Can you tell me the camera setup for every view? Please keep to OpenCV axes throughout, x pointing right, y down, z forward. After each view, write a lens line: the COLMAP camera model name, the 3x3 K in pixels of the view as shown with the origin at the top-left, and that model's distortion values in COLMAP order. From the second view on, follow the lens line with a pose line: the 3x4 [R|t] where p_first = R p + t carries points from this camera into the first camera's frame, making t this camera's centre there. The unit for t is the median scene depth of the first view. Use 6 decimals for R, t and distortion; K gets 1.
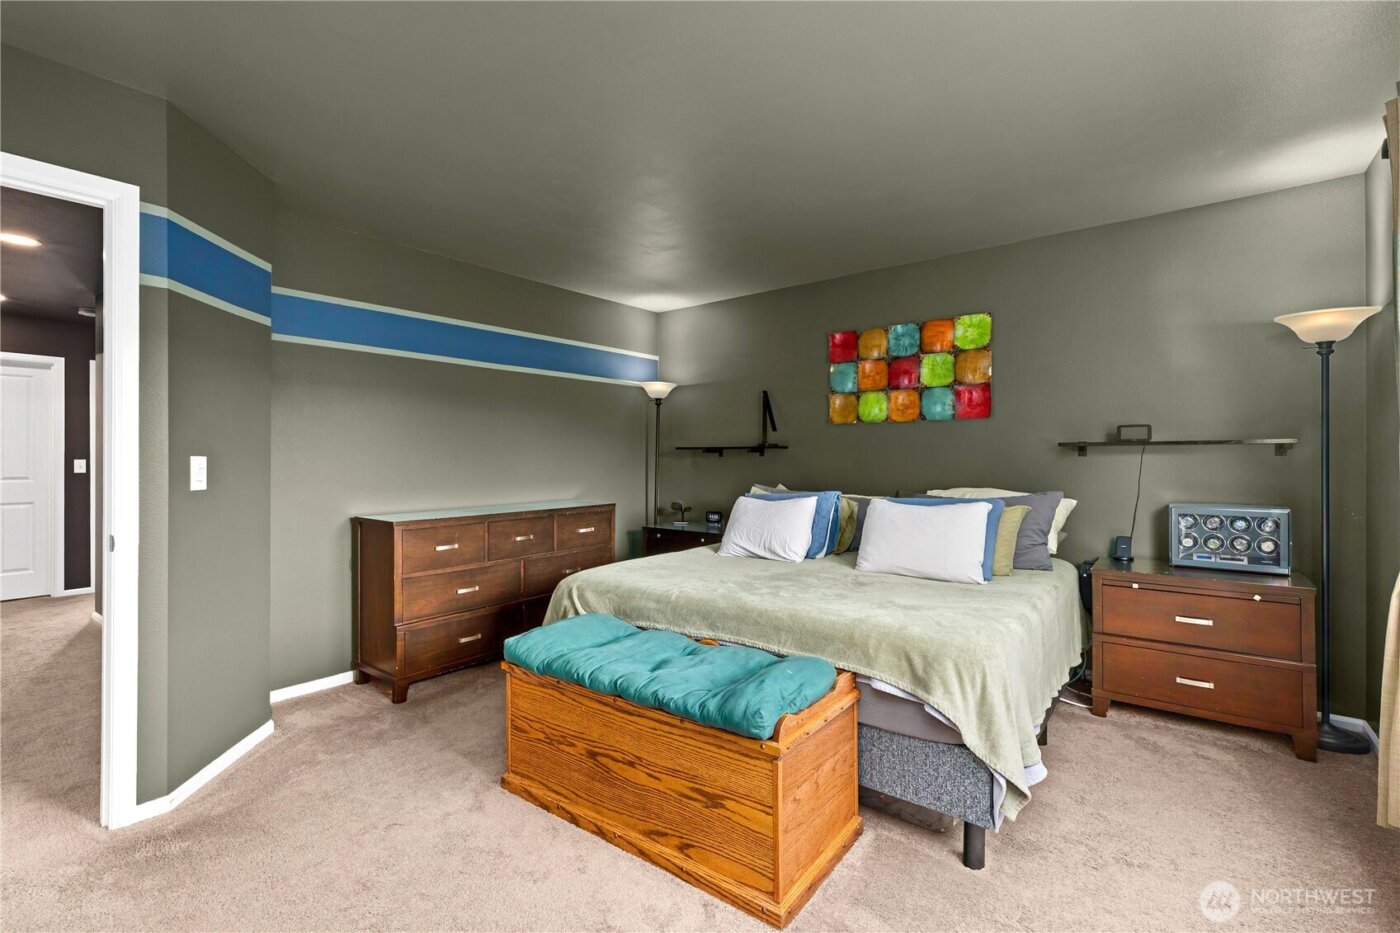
lens RADIAL K [[619.2, 0, 713.4], [0, 619.2, 465.1], [0, 0, 1]] dist [0.002621, -0.000185]
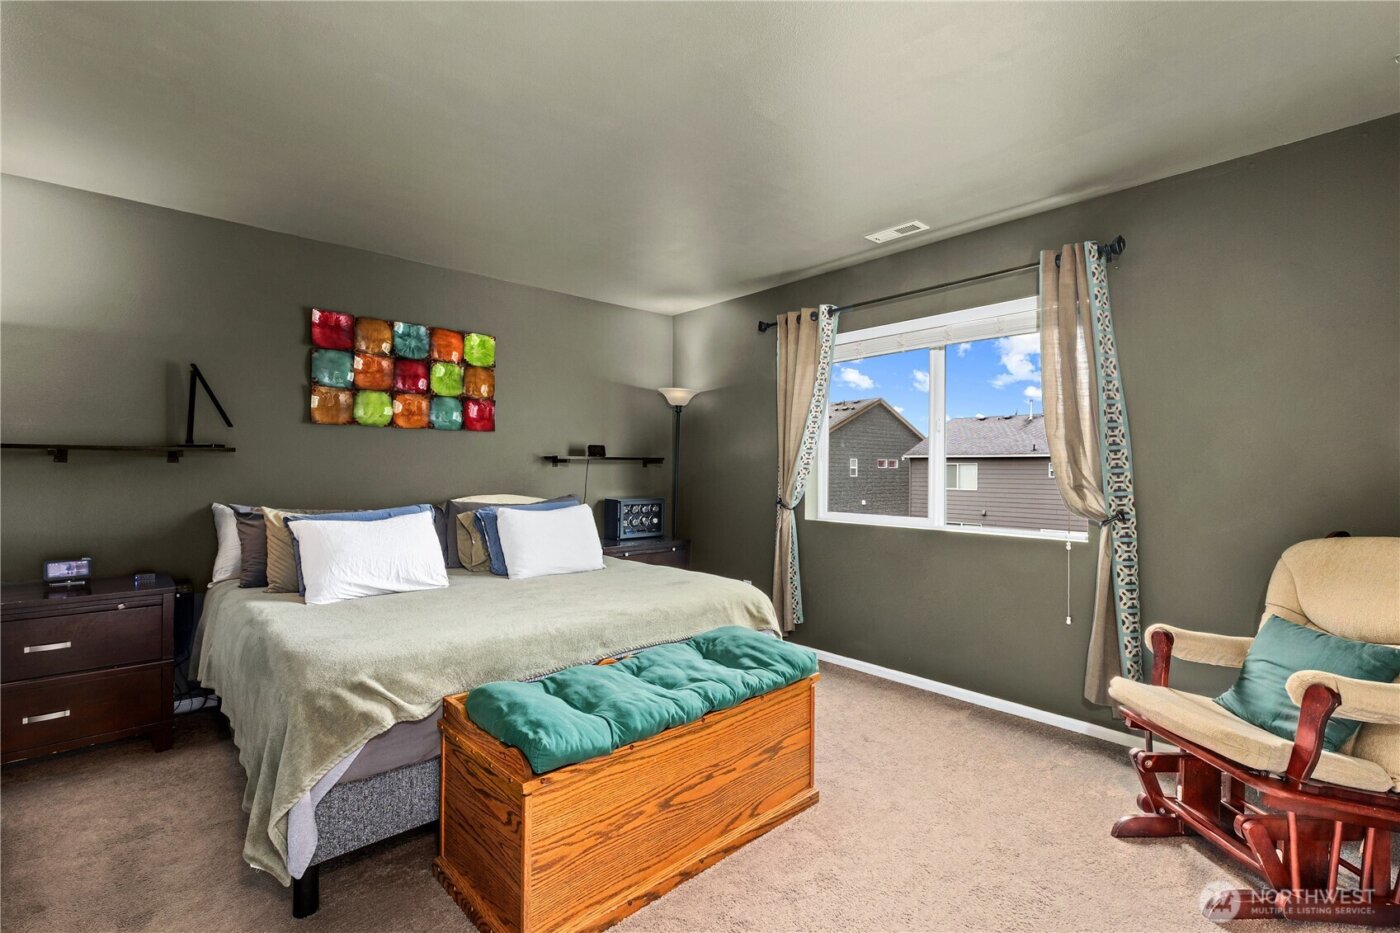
lens RADIAL K [[619.2, 0, 713.4], [0, 619.2, 465.1], [0, 0, 1]] dist [0.002621, -0.000185]
pose [[0.181756, 0.007442, 0.983316, -0.676082], [0.003068, 0.999962, -0.008135, -0.007476], [-0.983339, 0.004496, 0.181726, 0.489519]]
